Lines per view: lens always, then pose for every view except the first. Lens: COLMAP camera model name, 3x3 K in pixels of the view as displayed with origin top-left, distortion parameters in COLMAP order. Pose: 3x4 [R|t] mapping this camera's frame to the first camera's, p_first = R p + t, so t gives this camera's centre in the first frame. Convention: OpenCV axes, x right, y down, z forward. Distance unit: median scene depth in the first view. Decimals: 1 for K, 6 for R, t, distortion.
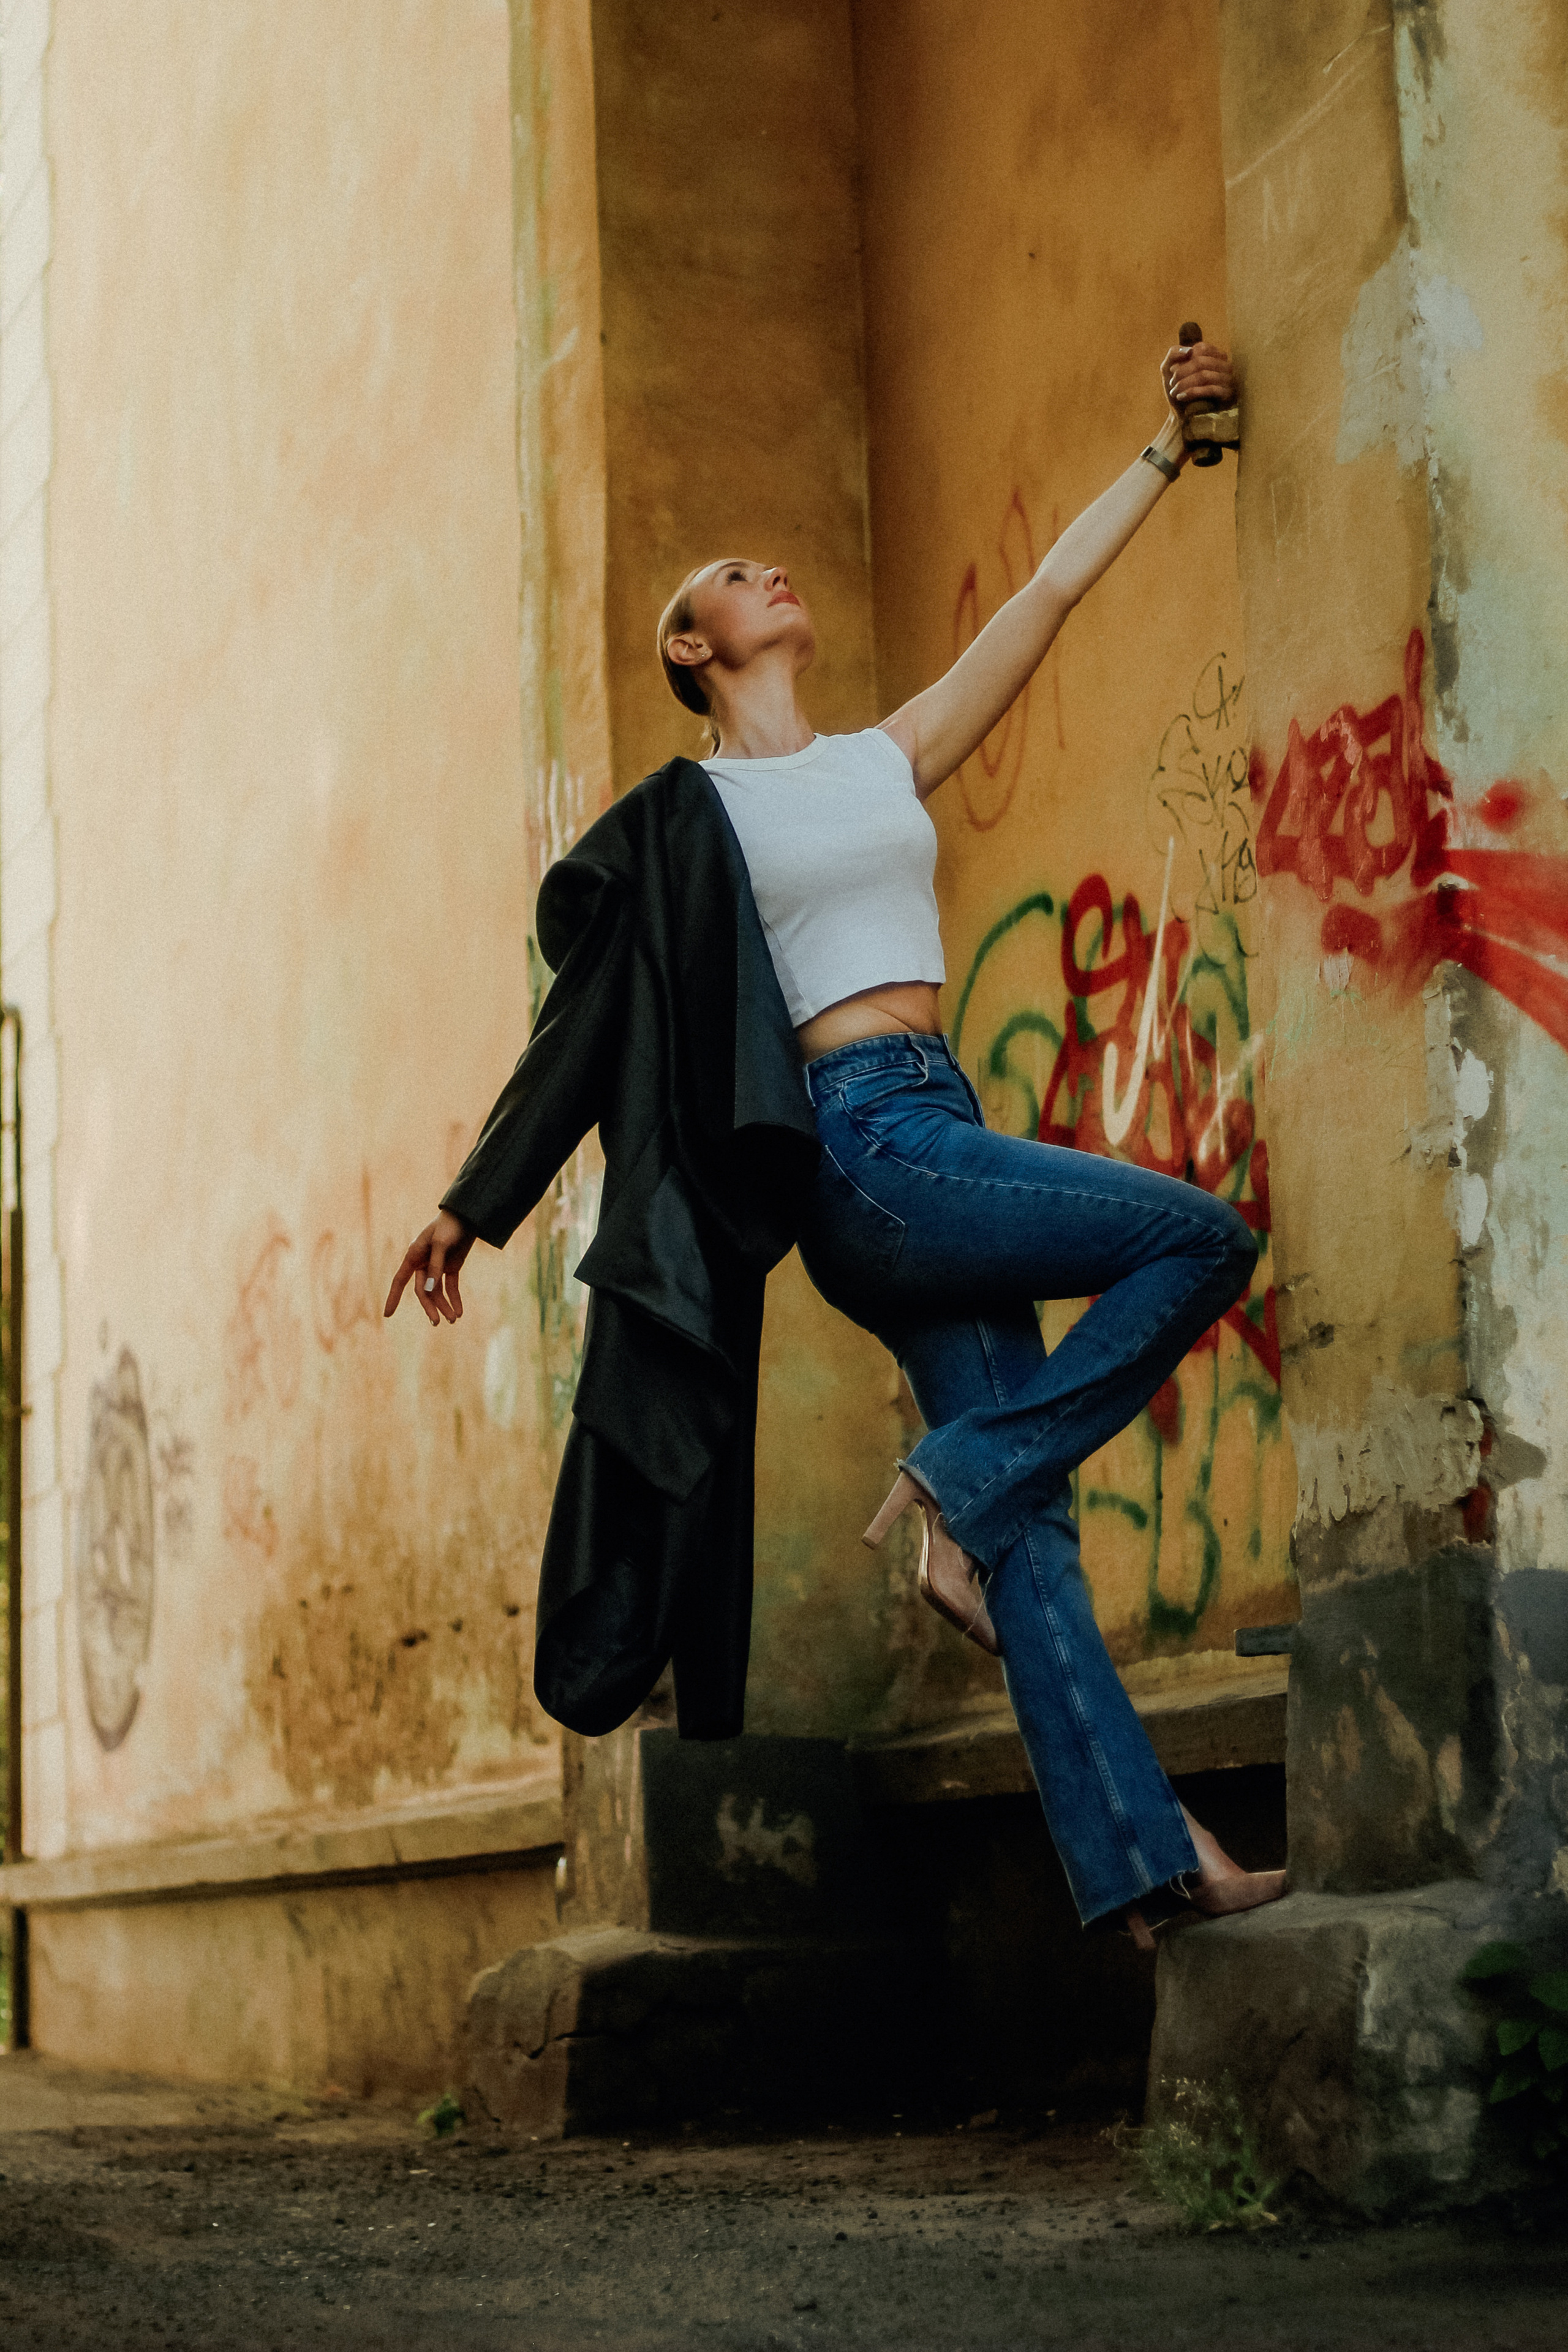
lens RADIAL K [[5703.2, 0, 784.0], [0, 5703.2, 1176.0], [0, 0, 1]] dist [-0.076341, -0.021713]
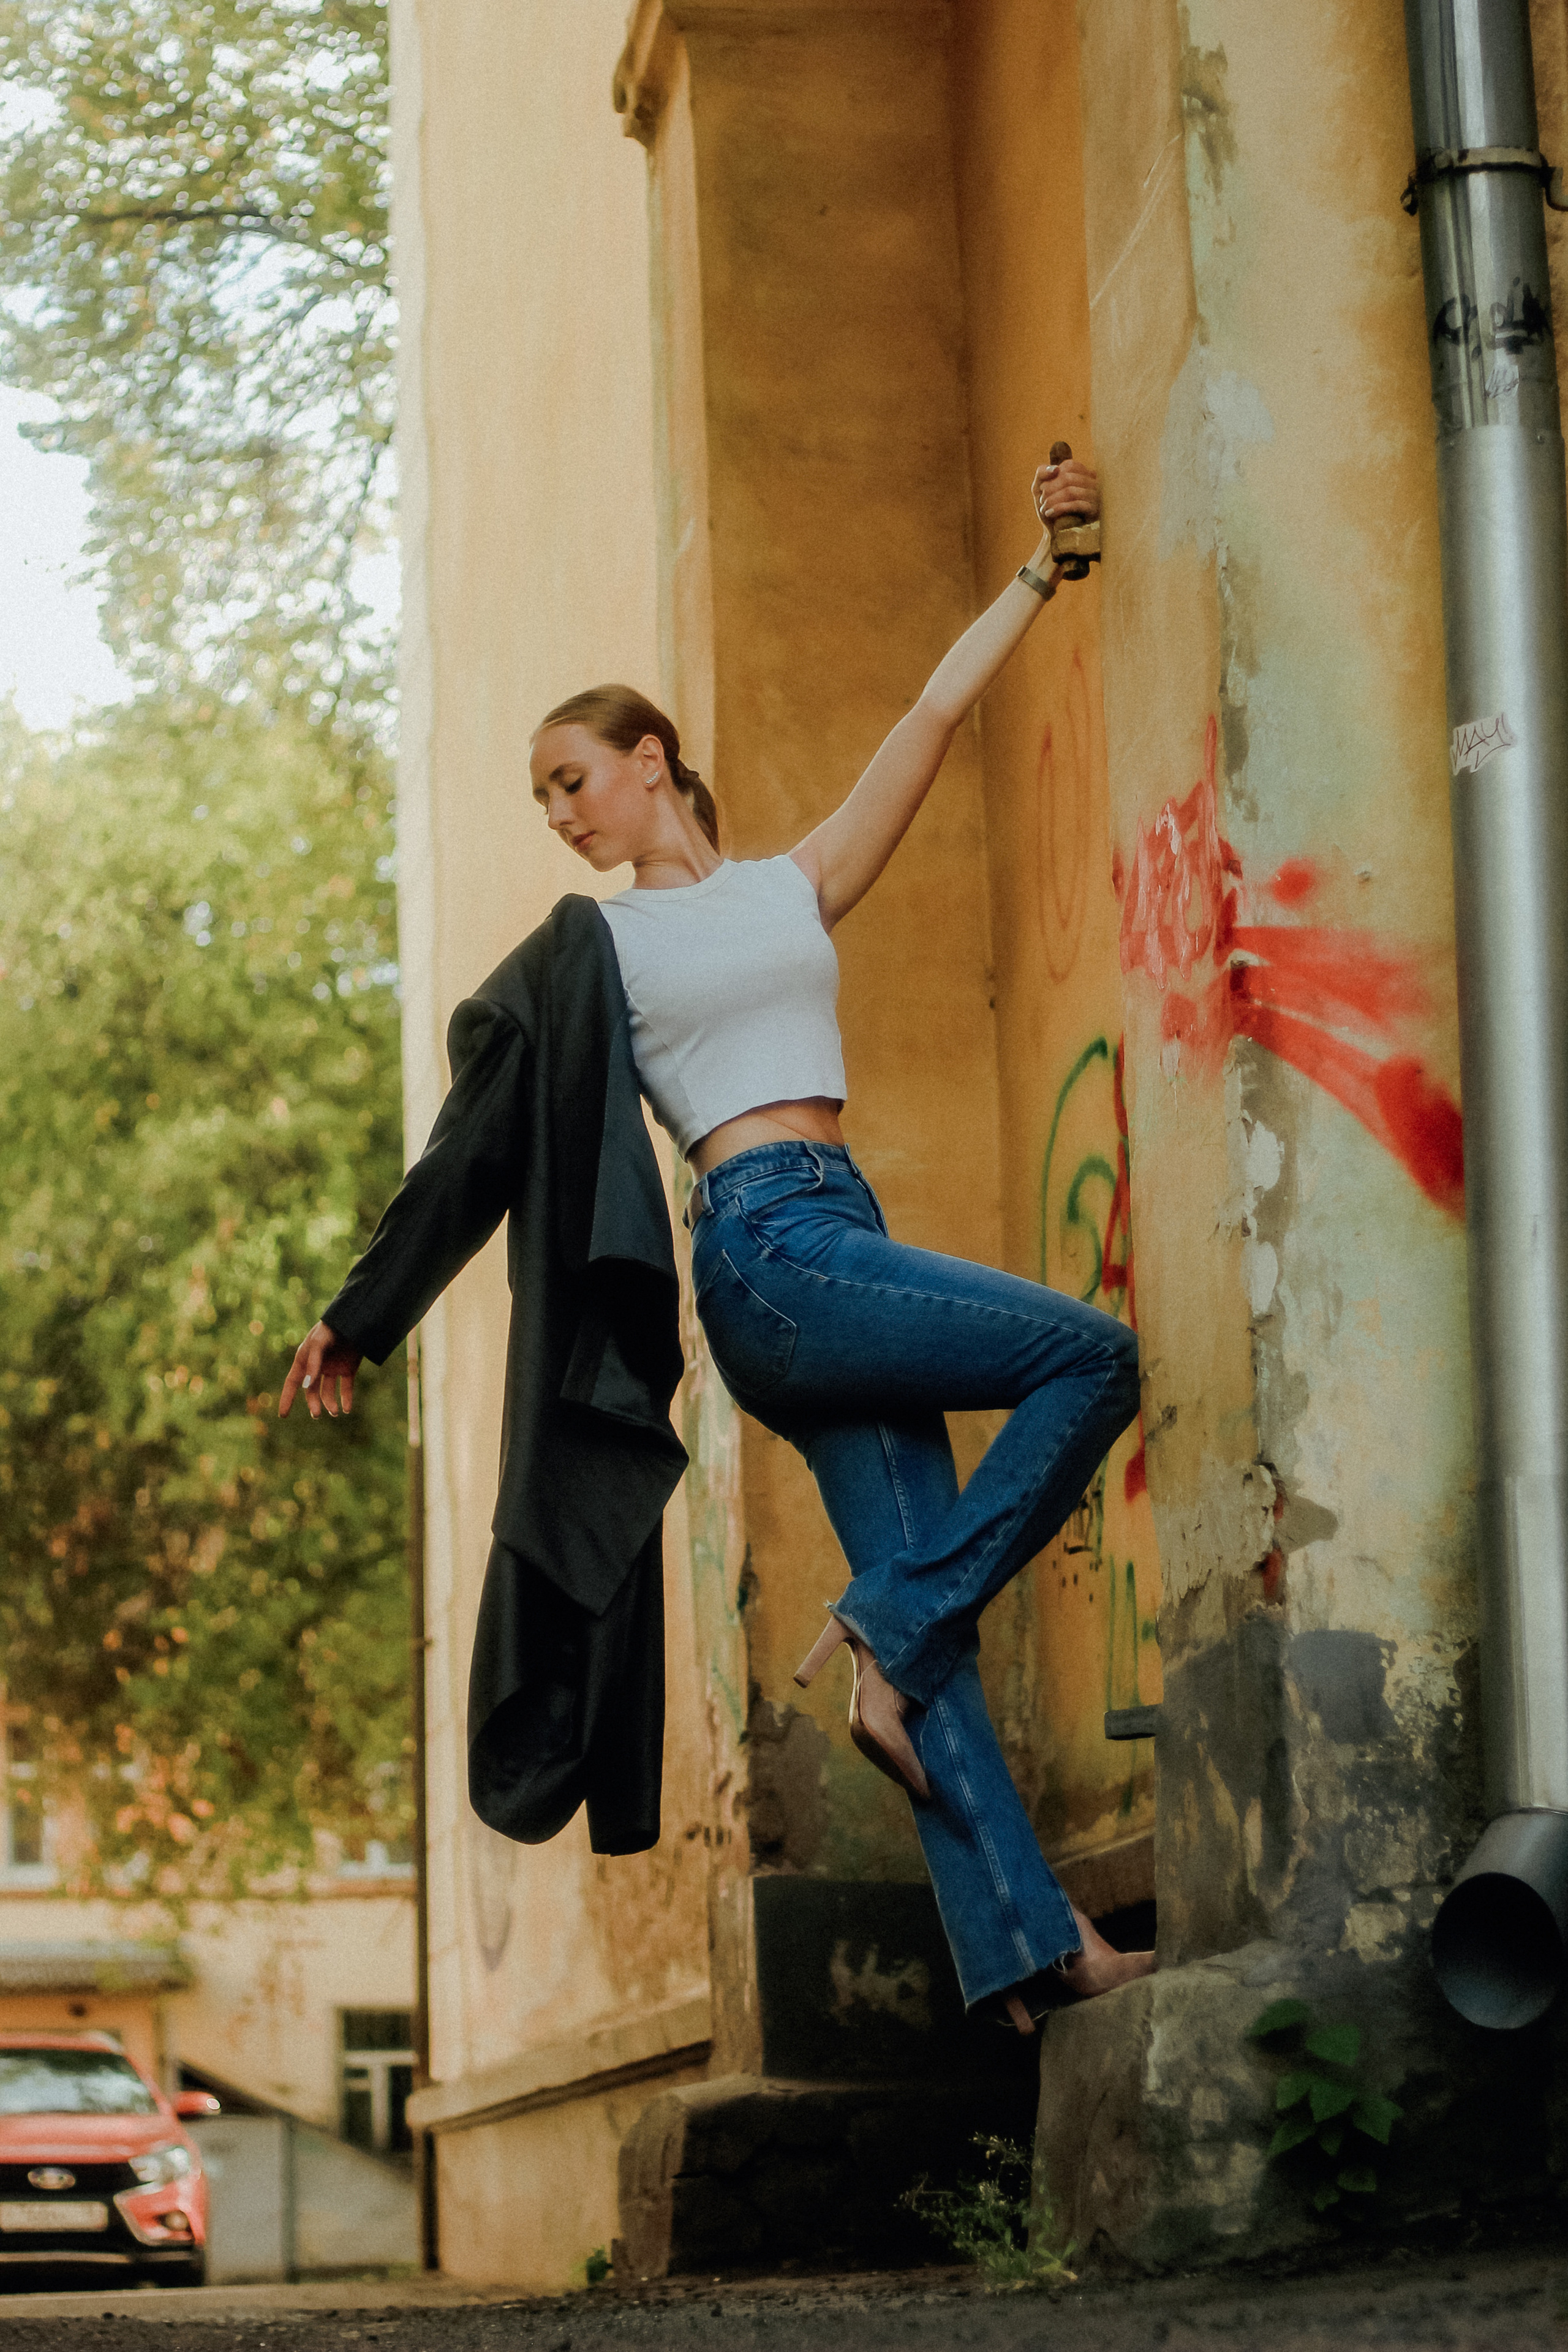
lens RADIAL K [[5703.2, 0, 784.0], [0, 5703.2, 1176.0], [0, 0, 1]] dist [-0.076341, -0.021713]
pose [[0.990925, -0.028638, -0.131327, 0.165956], [0.021361, 0.998174, -0.056495, 0.042247], [0.132705, 0.053178, 0.989728, -0.016345]]
